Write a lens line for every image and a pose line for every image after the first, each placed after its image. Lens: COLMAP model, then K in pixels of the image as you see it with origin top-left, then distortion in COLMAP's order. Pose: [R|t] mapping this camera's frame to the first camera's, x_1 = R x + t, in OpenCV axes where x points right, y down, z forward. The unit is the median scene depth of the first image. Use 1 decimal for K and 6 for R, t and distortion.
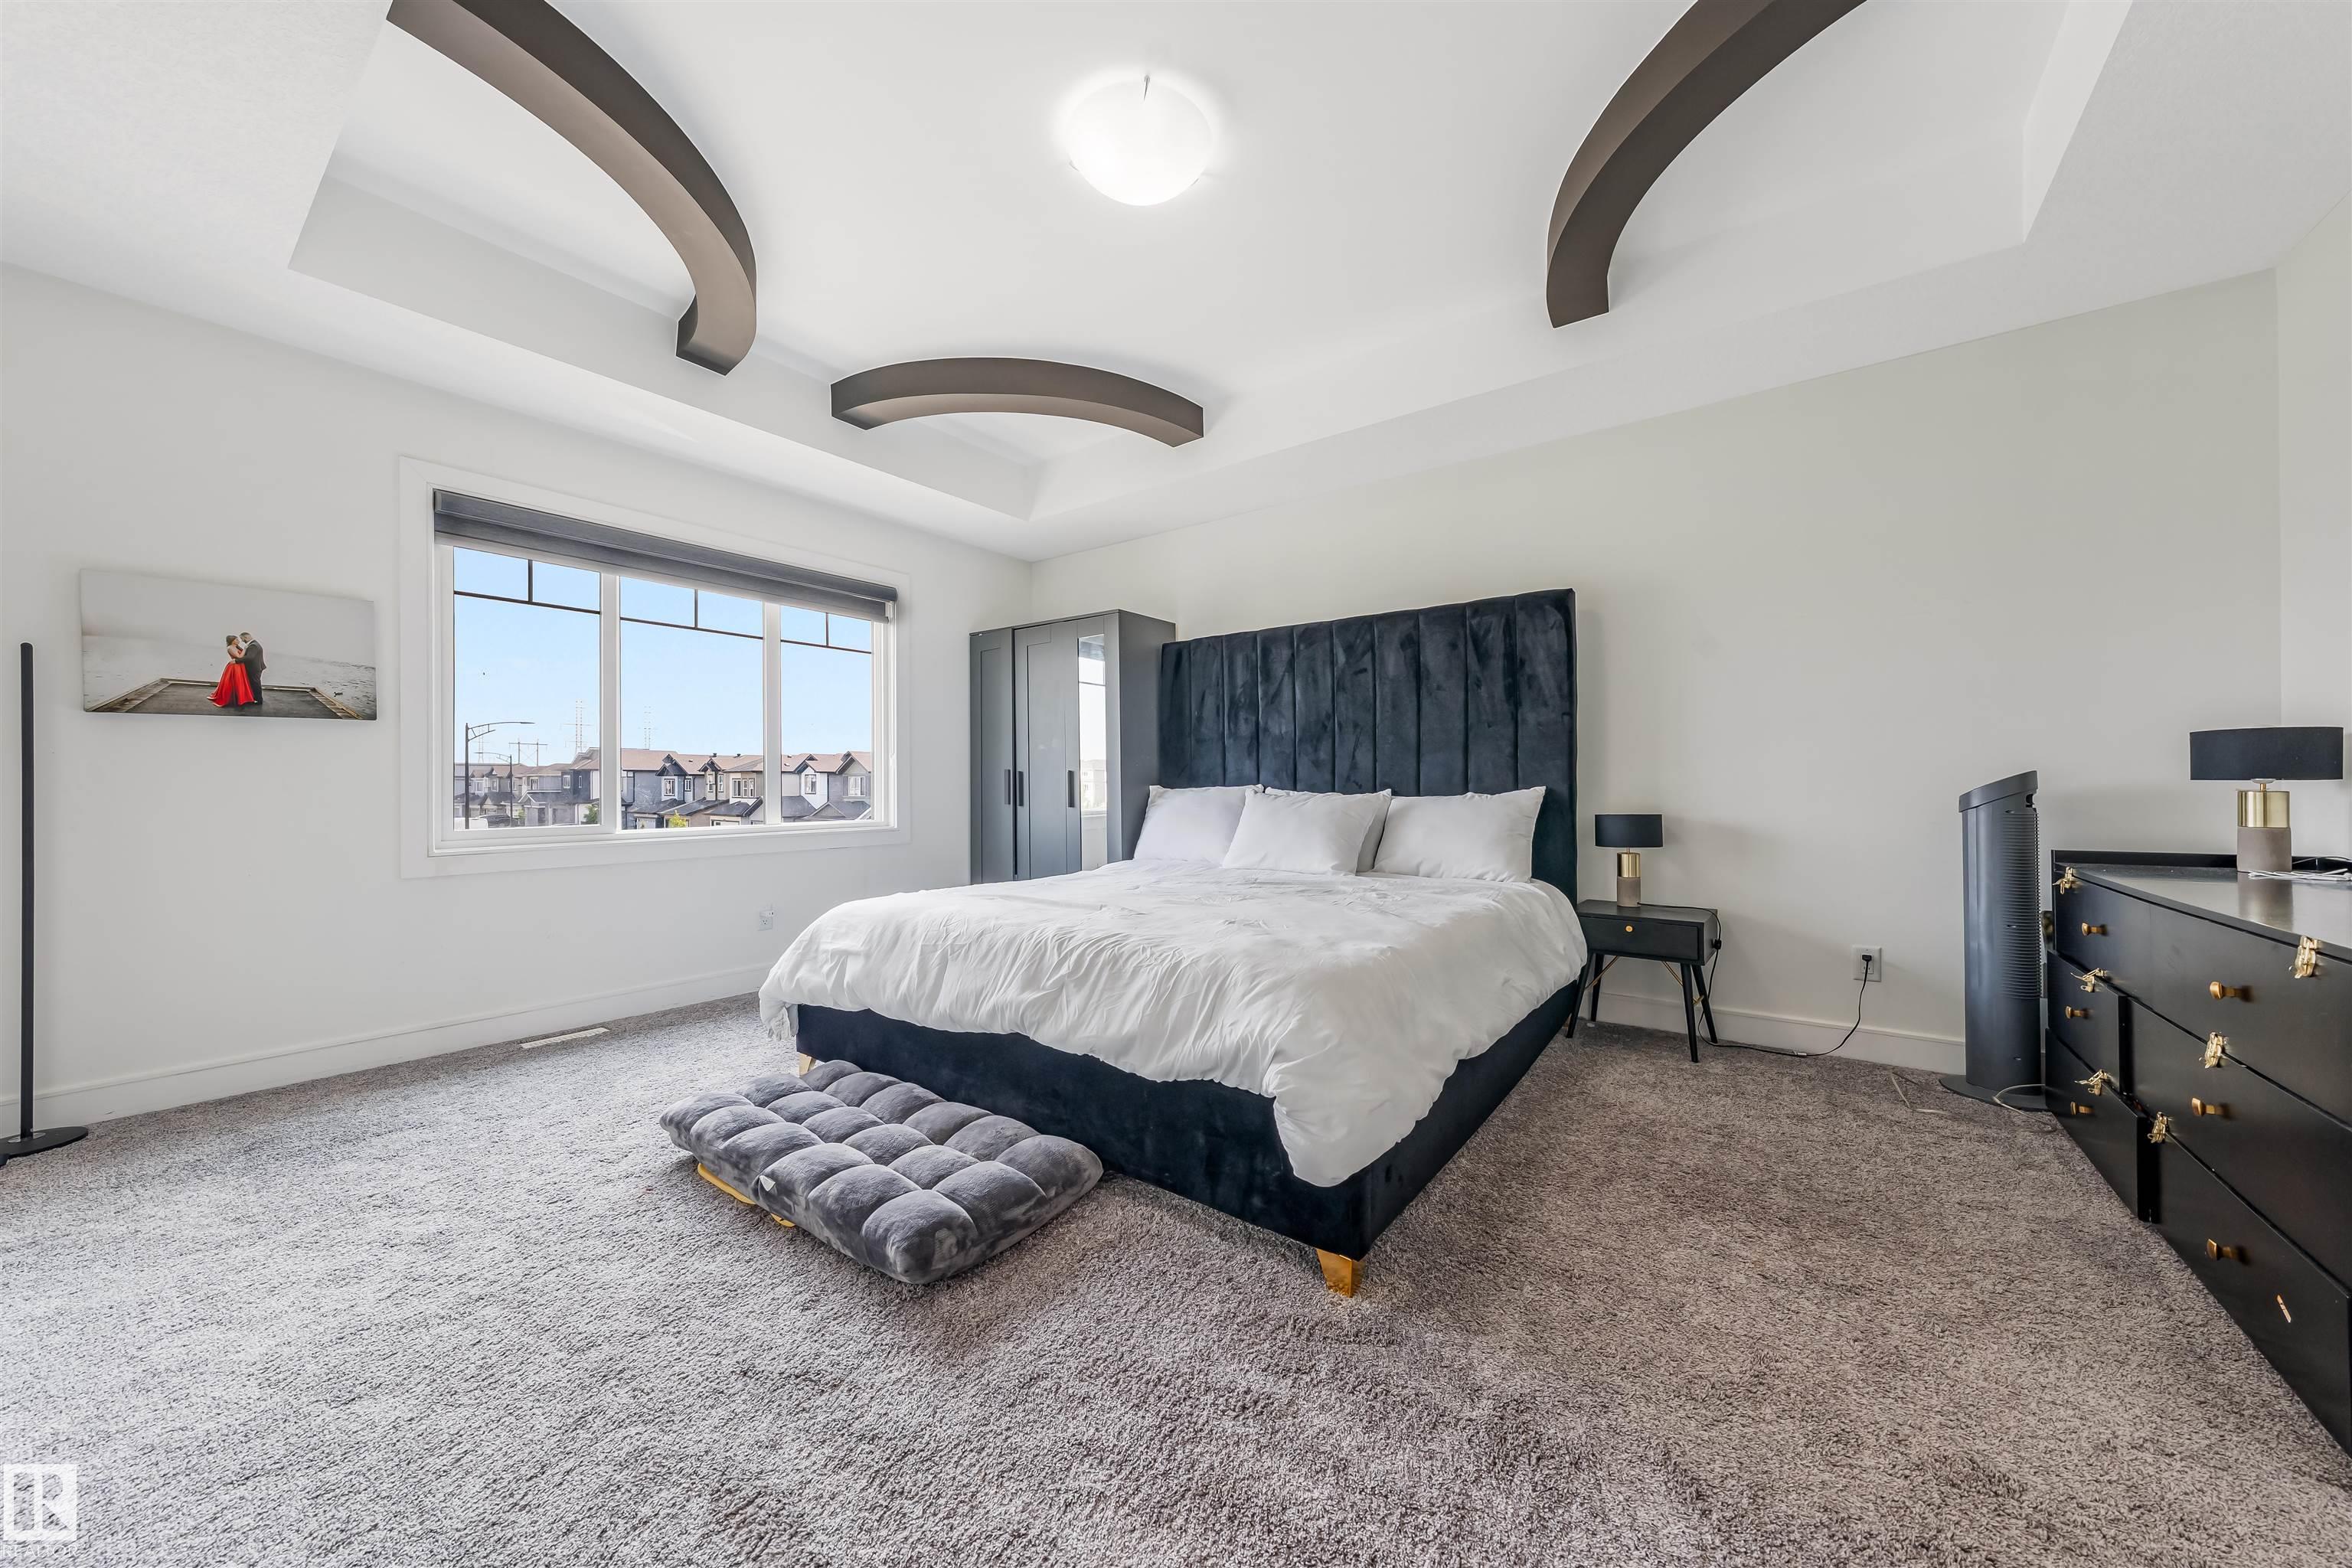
lens RADIAL K [[825.3, 0, 1177.9], [0, 825.3, 784.3], [0, 0, 1]] dist [-0.005347, 0.000822]
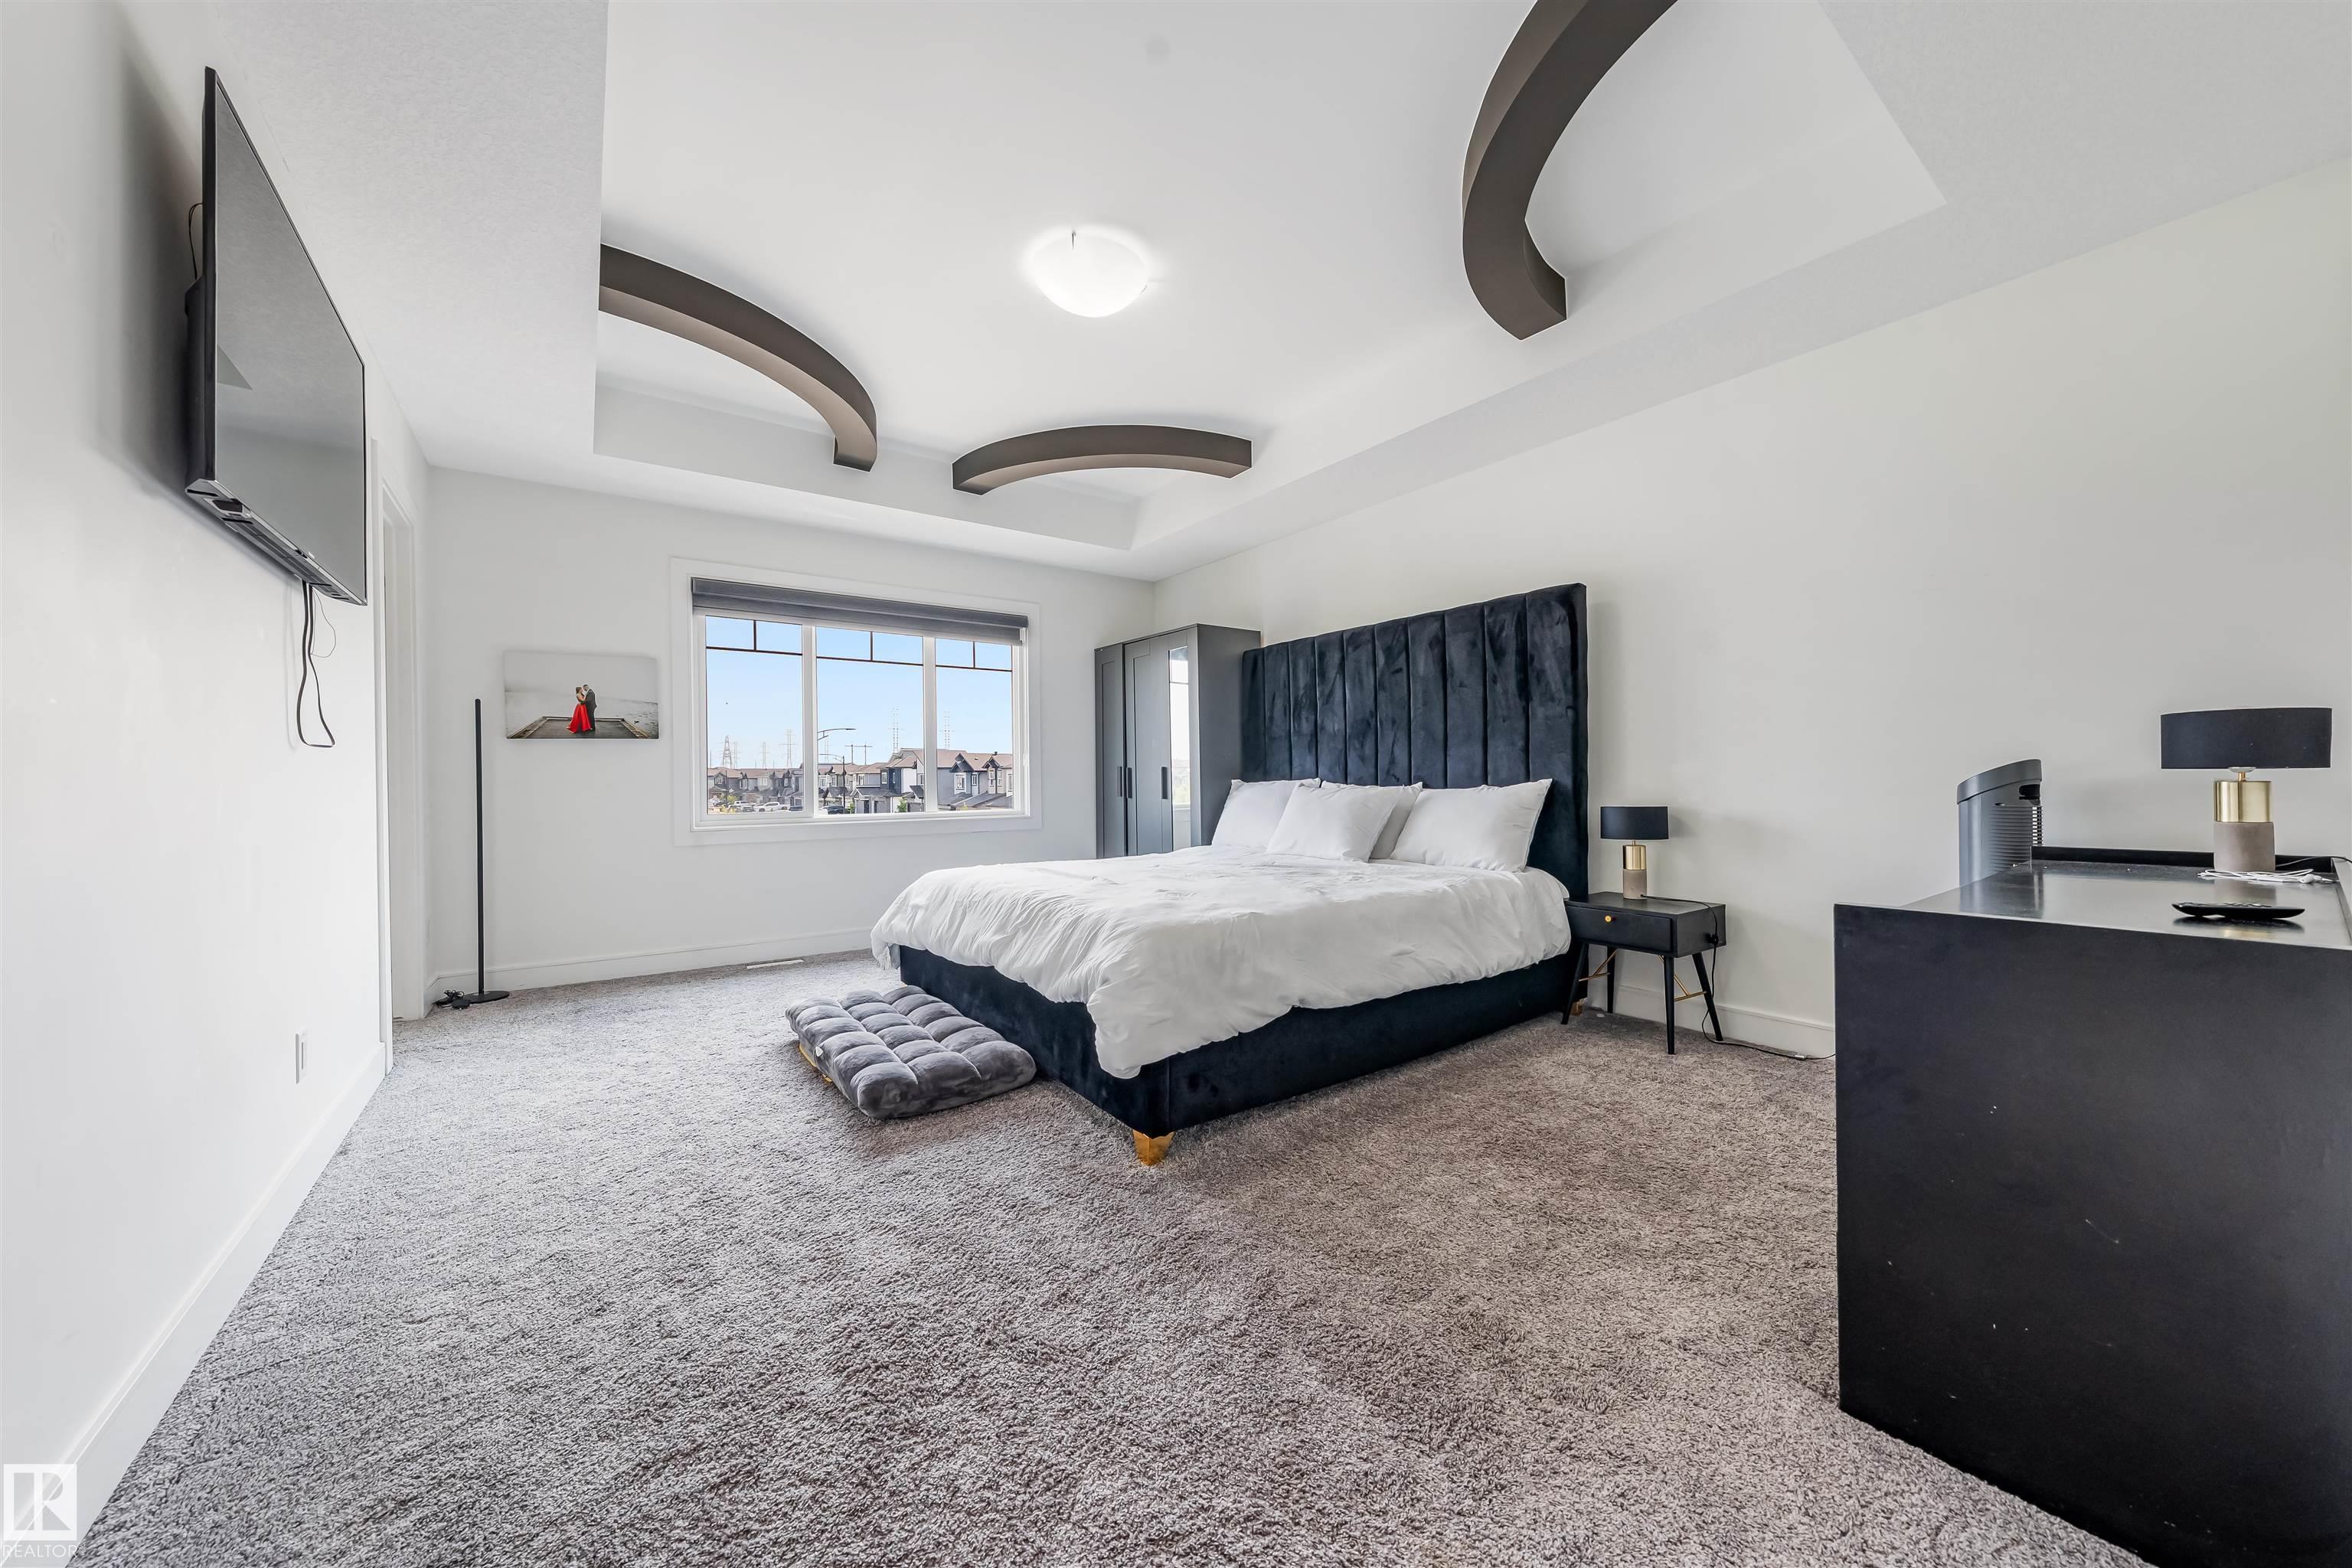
lens RADIAL K [[825.3, 0, 1166.7], [0, 825.3, 782.3], [0, 0, 1]] dist [-0.005347, 0.000822]
pose [[0.952948, -0.004307, -0.303104, 0.378472], [0.005993, 0.999971, 0.004631, -0.000962], [0.303075, -0.006230, 0.952946, -0.149649]]
